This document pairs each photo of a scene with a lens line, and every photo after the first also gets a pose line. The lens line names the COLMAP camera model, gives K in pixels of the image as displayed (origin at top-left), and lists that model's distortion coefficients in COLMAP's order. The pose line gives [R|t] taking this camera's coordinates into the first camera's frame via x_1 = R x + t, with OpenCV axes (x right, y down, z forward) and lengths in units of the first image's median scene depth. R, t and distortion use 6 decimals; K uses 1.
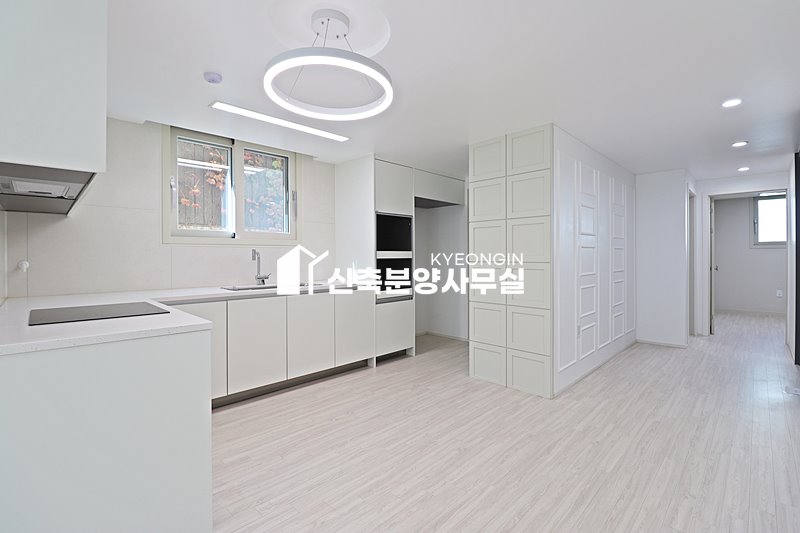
lens RADIAL K [[369.9, 0, 401.9], [0, 369.9, 257.2], [0, 0, 1]] dist [-0.000537, -0.014190]
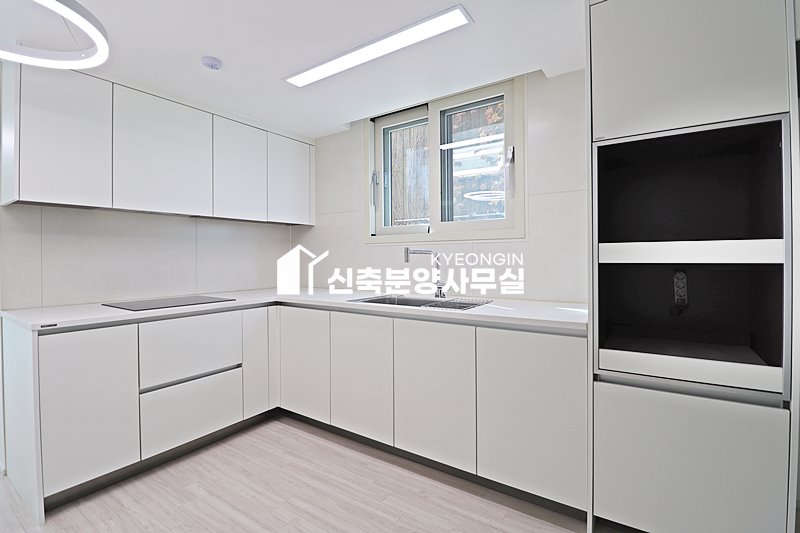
lens RADIAL K [[369.9, 0, 401.9], [0, 369.9, 257.2], [0, 0, 1]] dist [-0.000537, -0.014190]
pose [[0.184979, 0.007058, -0.982717, 0.272108], [0.004469, 0.999958, 0.008023, -0.006713], [0.982732, -0.005876, 0.184939, 0.736034]]
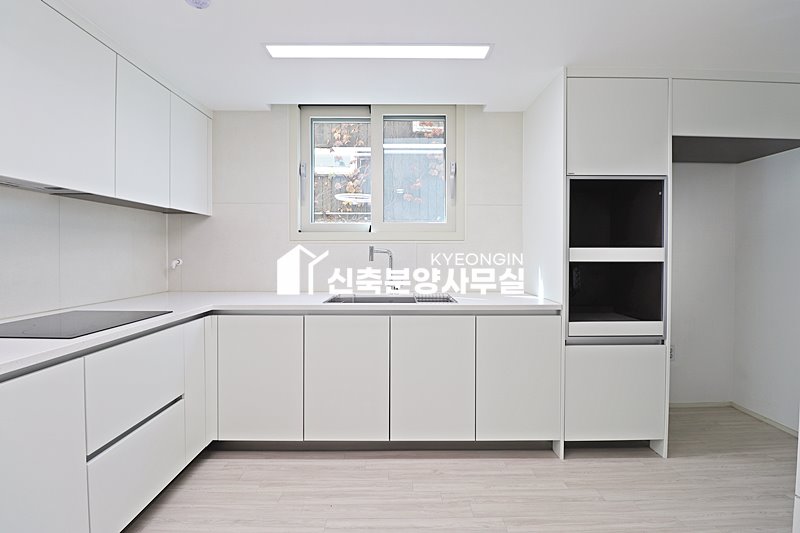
lens RADIAL K [[371.7, 0, 398.7], [0, 371.7, 255.7], [0, 0, 1]] dist [-0.001975, -0.016193]
pose [[0.705289, 0.013655, -0.708788, 0.142081], [-0.007447, 0.999902, 0.011854, -0.009881], [0.708881, -0.003082, 0.705321, 0.442878]]
